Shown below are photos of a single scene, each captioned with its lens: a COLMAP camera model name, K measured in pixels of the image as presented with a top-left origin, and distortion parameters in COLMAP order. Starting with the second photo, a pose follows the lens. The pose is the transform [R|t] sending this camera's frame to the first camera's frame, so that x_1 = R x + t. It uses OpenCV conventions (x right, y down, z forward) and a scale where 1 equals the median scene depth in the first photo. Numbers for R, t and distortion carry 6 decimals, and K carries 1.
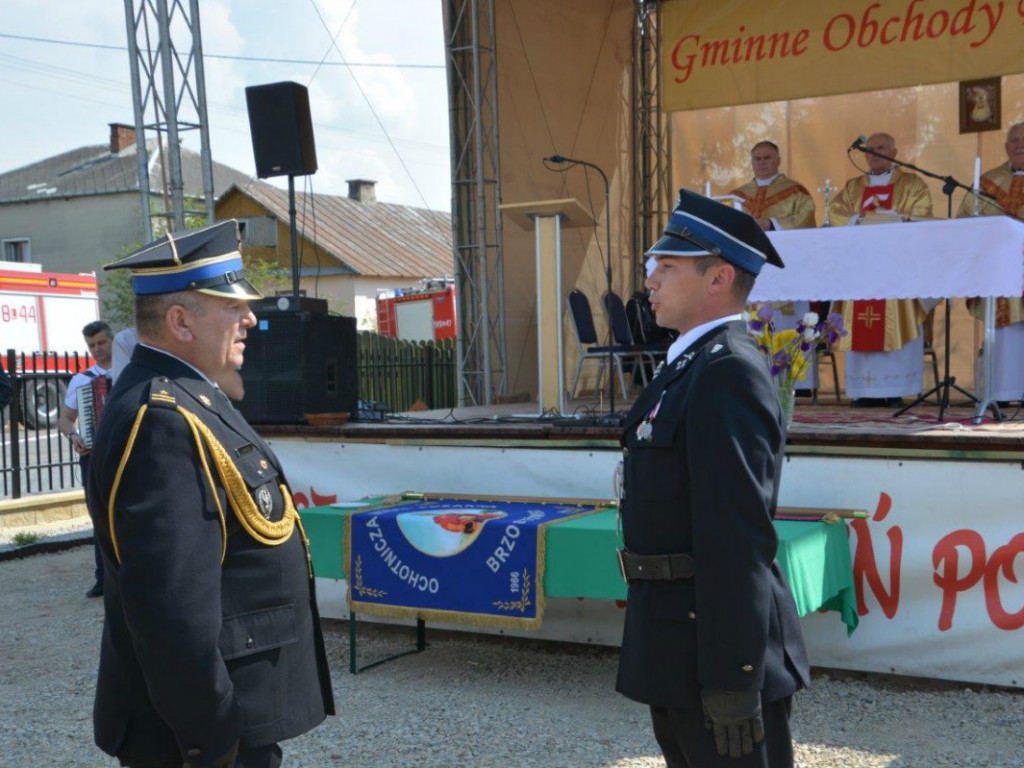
lens RADIAL K [[1460.1, 0, 527.8], [0, 1460.1, 425.9], [0, 0, 1]] dist [0.151185, 0.000000]
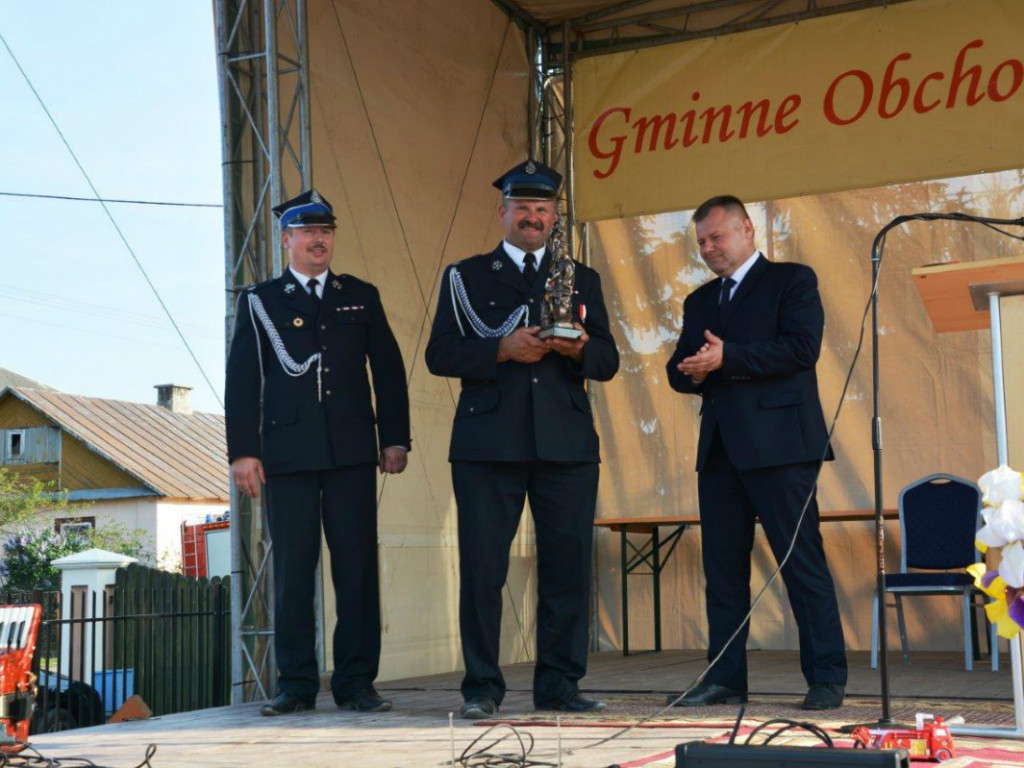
lens RADIAL K [[1460.1, 0, 503.6], [0, 1460.1, 421.0], [0, 0, 1]] dist [0.151185, 0.000000]
pose [[0.996458, 0.002852, 0.084046, 0.005388], [0.011032, 0.986353, -0.164273, -0.020196], [-0.083367, 0.164618, 0.982828, 0.391109]]
